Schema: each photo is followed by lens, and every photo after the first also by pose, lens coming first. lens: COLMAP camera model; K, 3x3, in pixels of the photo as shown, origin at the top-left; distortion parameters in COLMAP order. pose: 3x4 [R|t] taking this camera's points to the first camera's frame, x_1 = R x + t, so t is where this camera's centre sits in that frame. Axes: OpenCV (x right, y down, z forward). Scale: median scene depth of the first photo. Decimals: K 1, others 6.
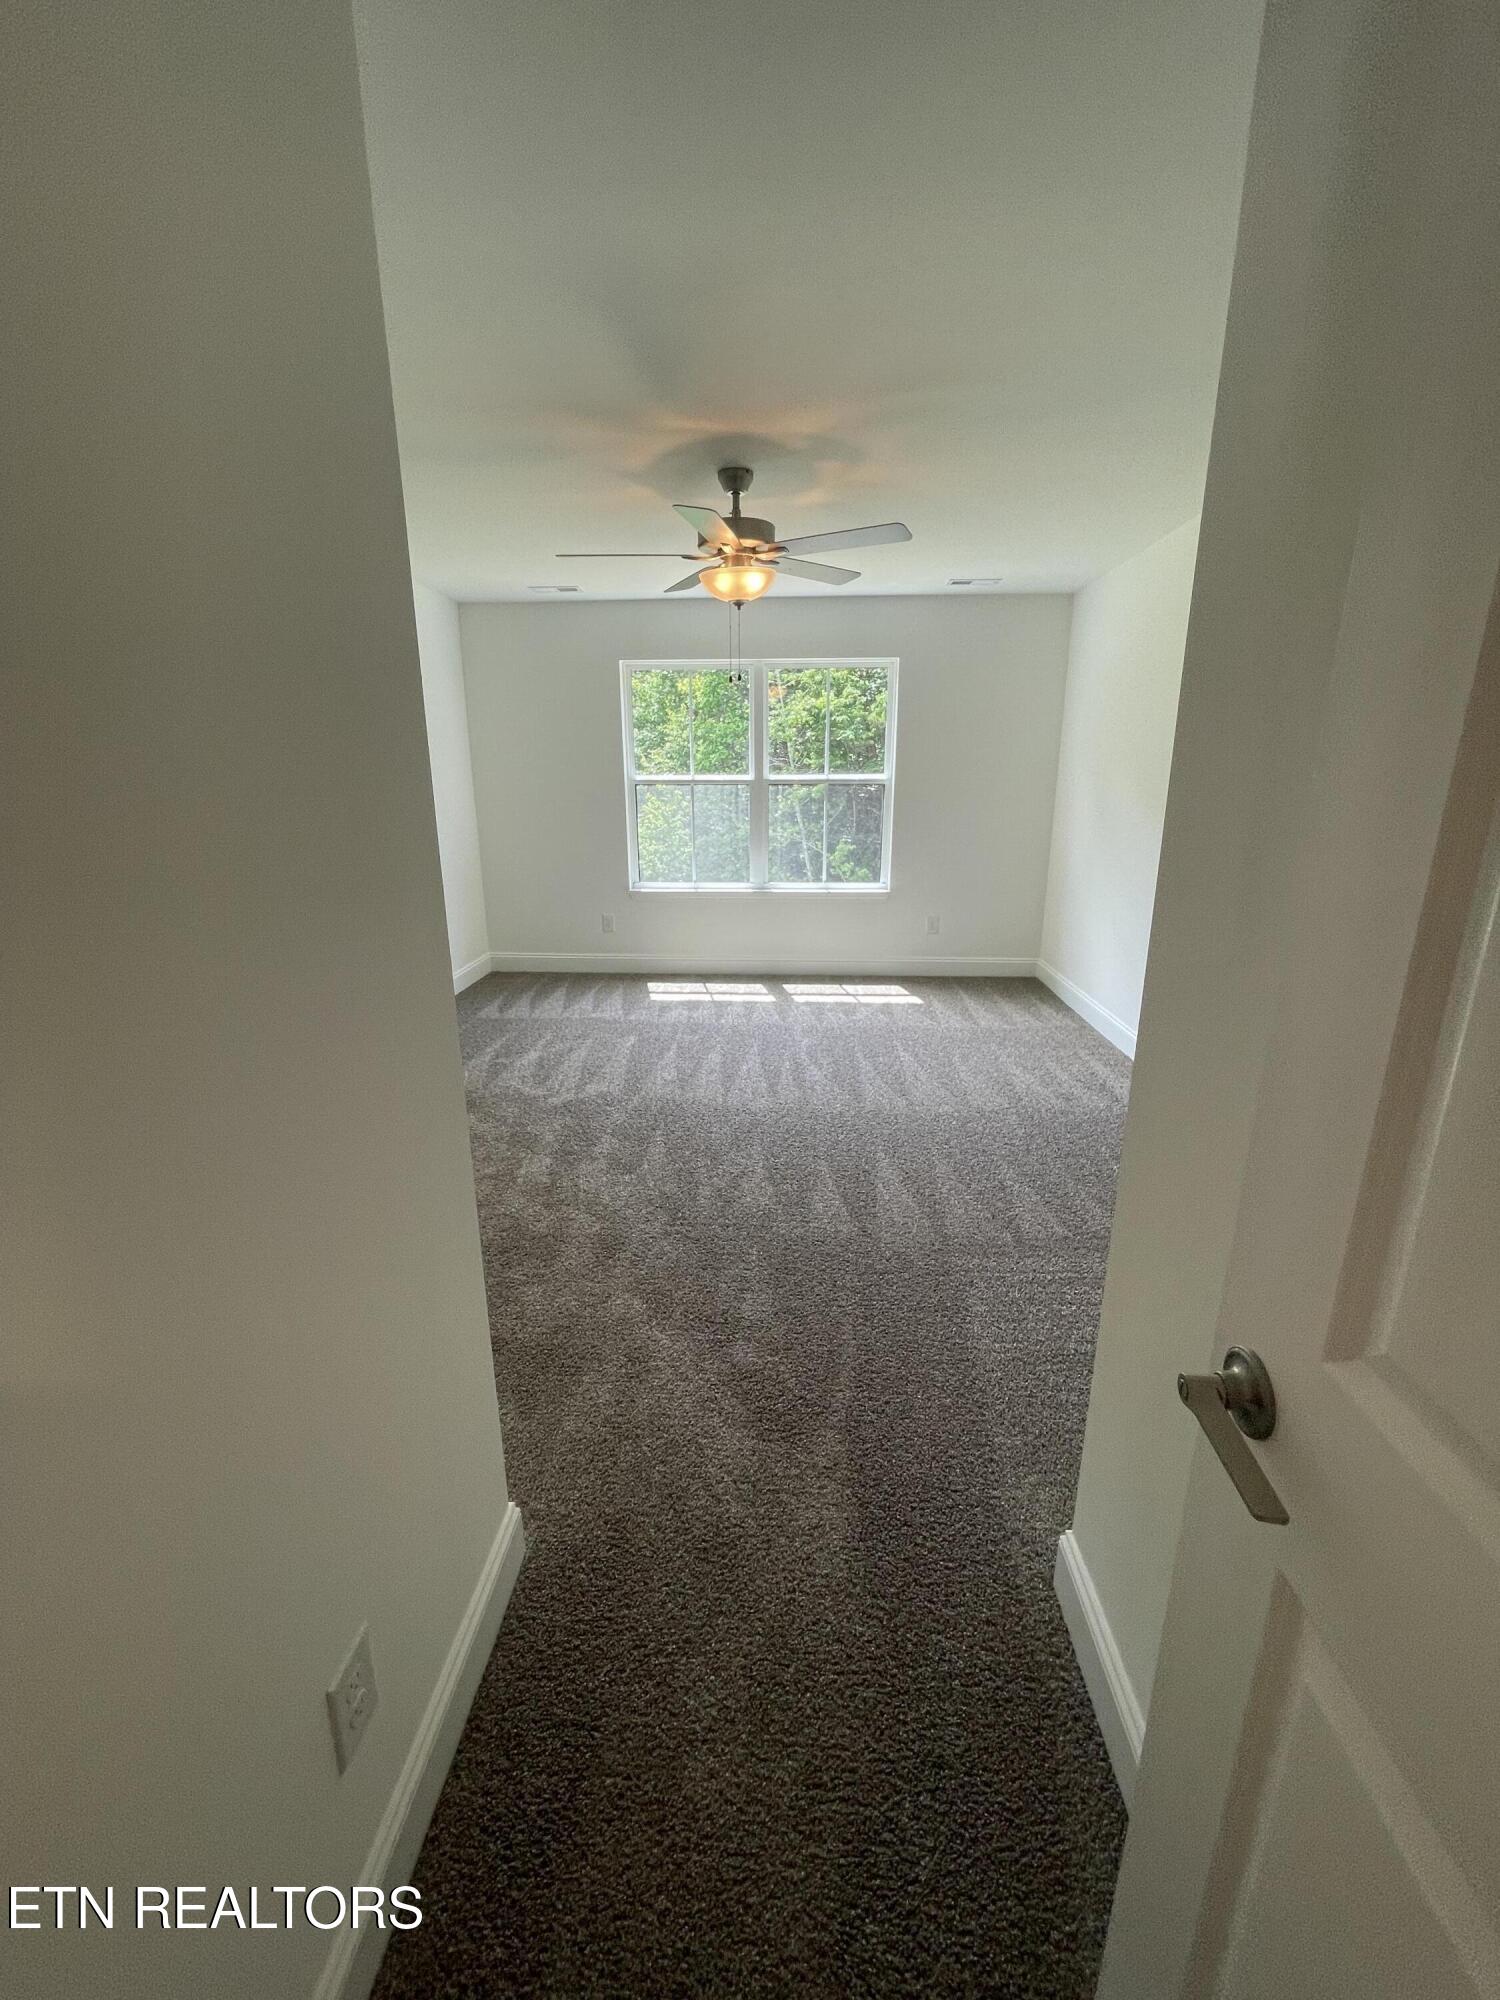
lens RADIAL K [[803.0, 0, 741.2], [0, 803.0, 992.1], [0, 0, 1]] dist [-0.003074, -0.000321]
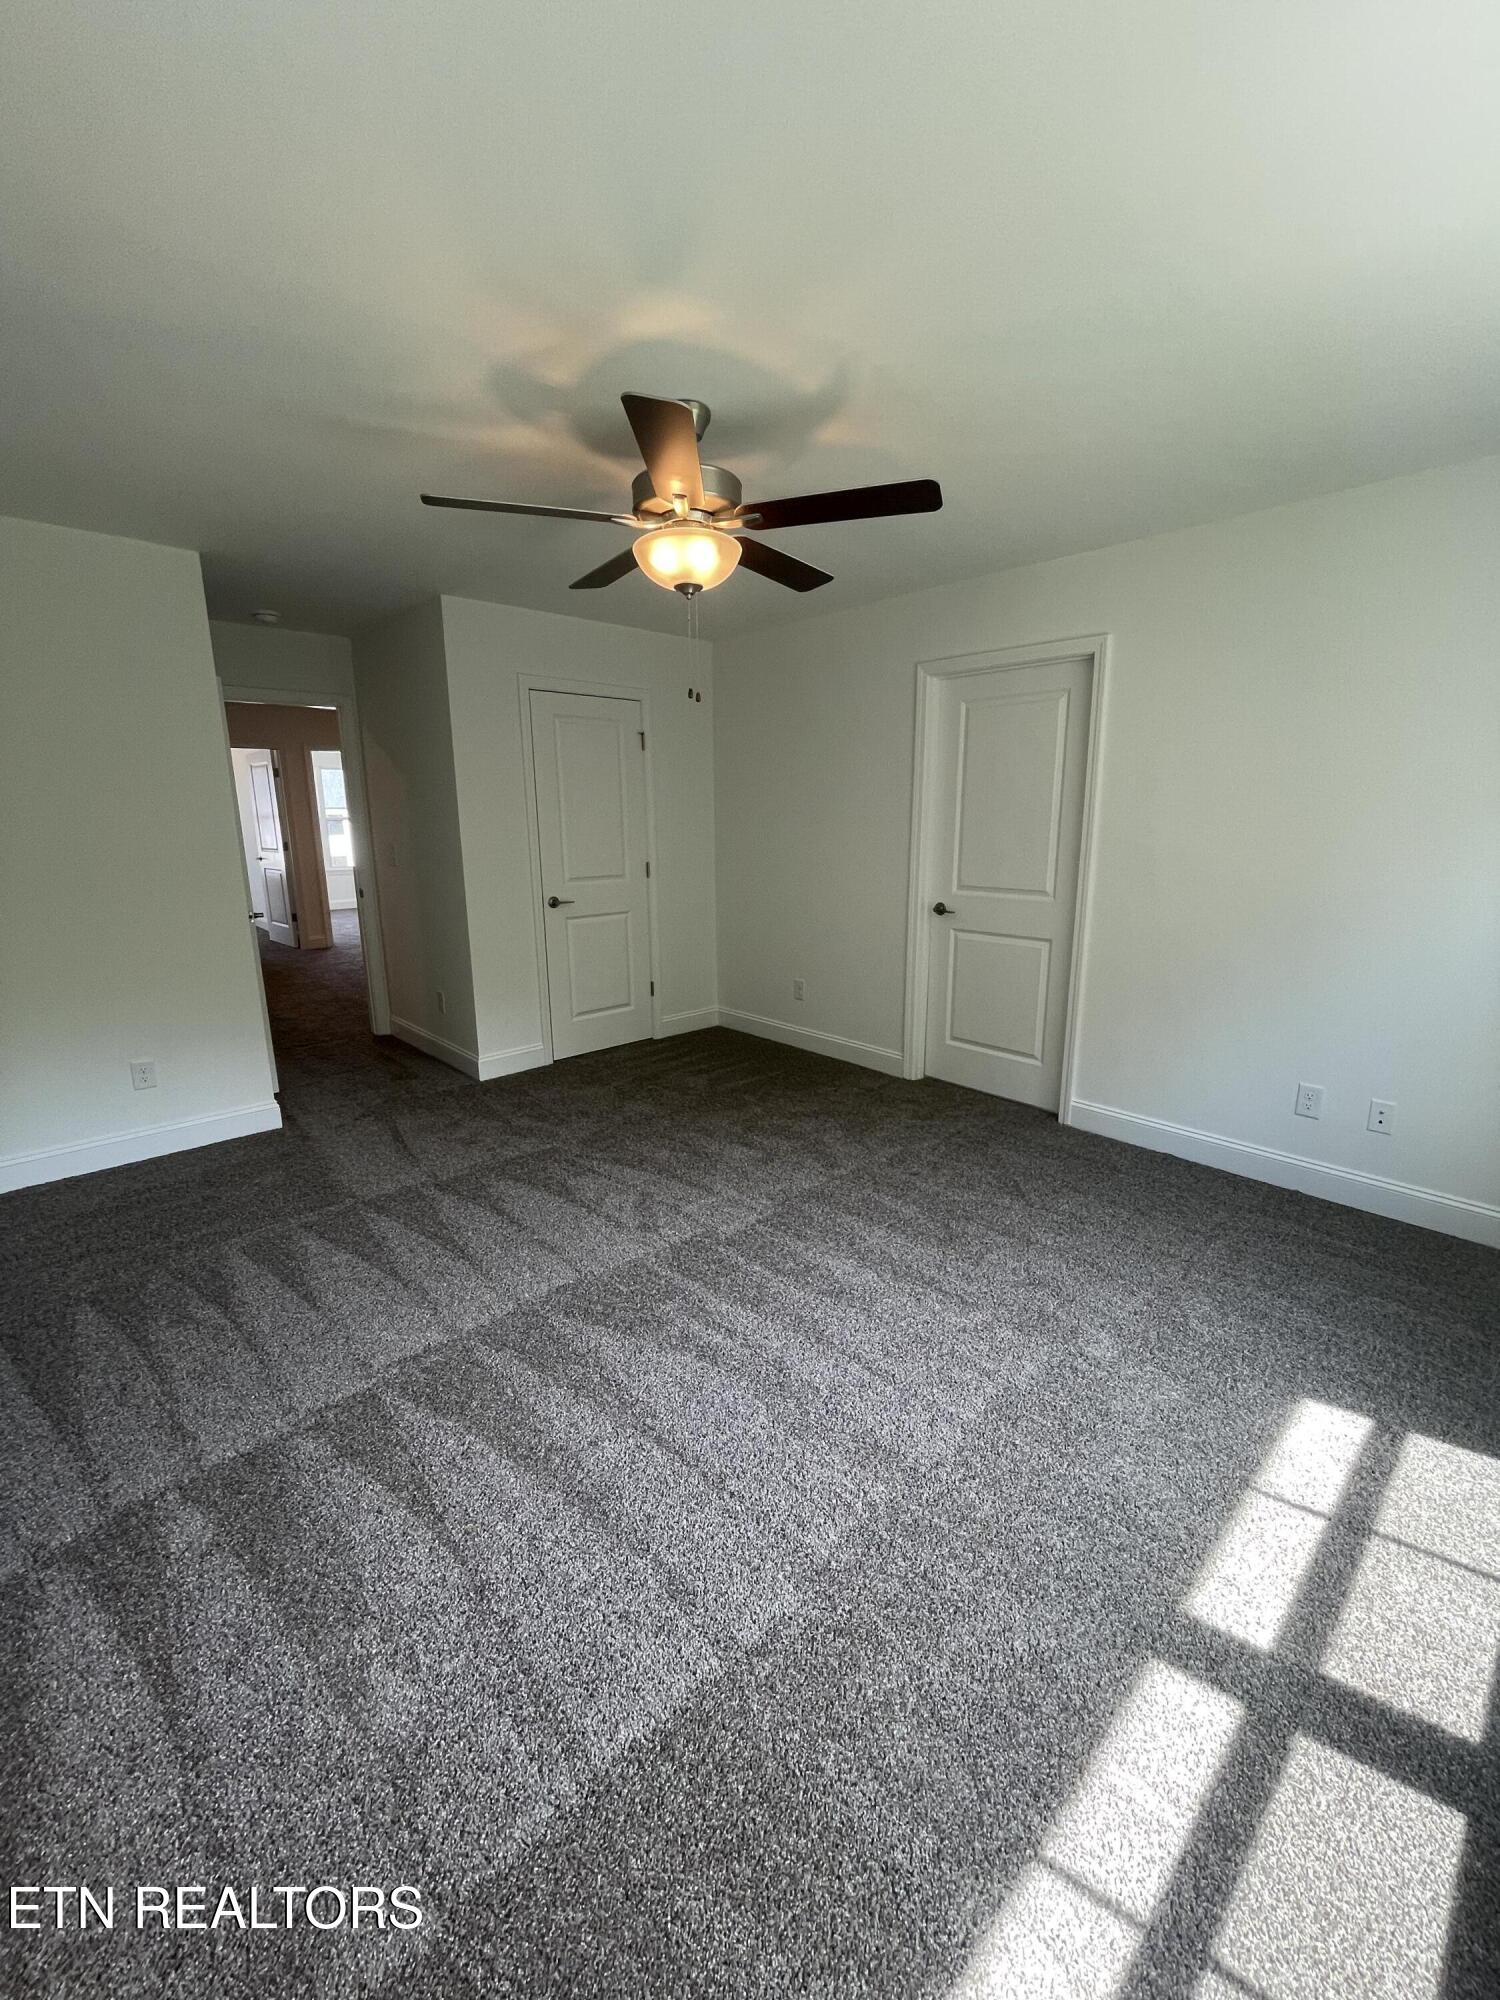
lens RADIAL K [[803.0, 0, 751.8], [0, 803.0, 998.8], [0, 0, 1]] dist [-0.003074, -0.000321]
pose [[-0.681683, 0.186509, -0.707477, 0.335138], [-0.179633, 0.894702, 0.408950, -0.299052], [0.709254, 0.405860, -0.576400, 1.017284]]
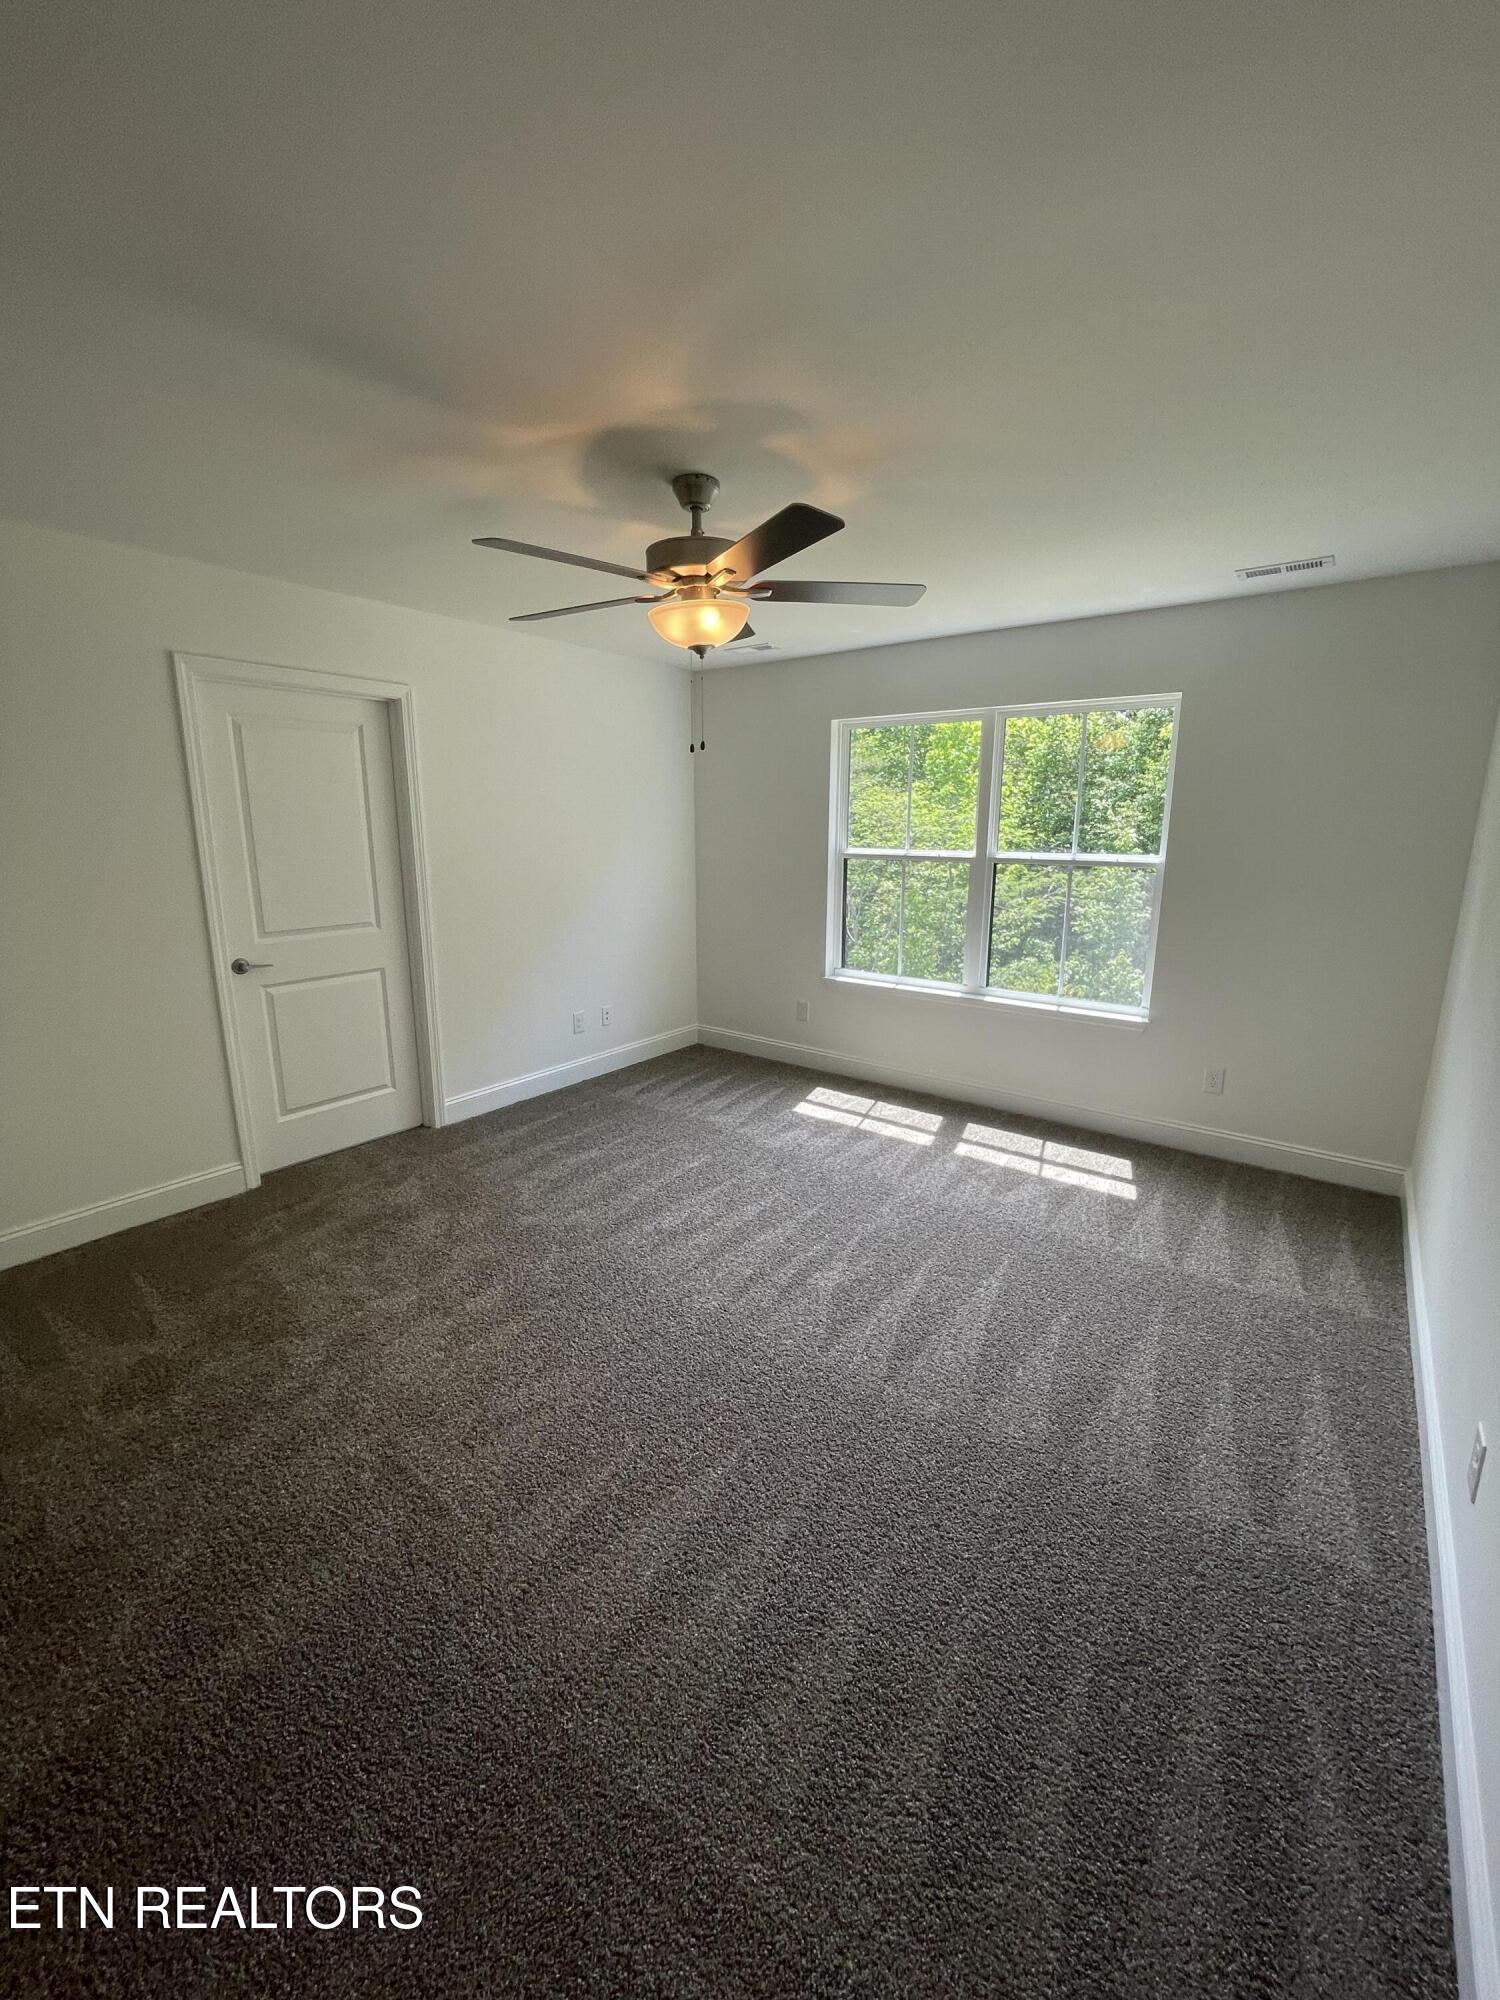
lens RADIAL K [[803.0, 0, 758.0], [0, 803.0, 989.8], [0, 0, 1]] dist [-0.003074, -0.000321]
pose [[0.837156, 0.121549, -0.533288, 0.312677], [-0.153324, 0.988055, -0.015488, -0.104608], [0.525035, 0.094732, 0.845792, 0.268345]]
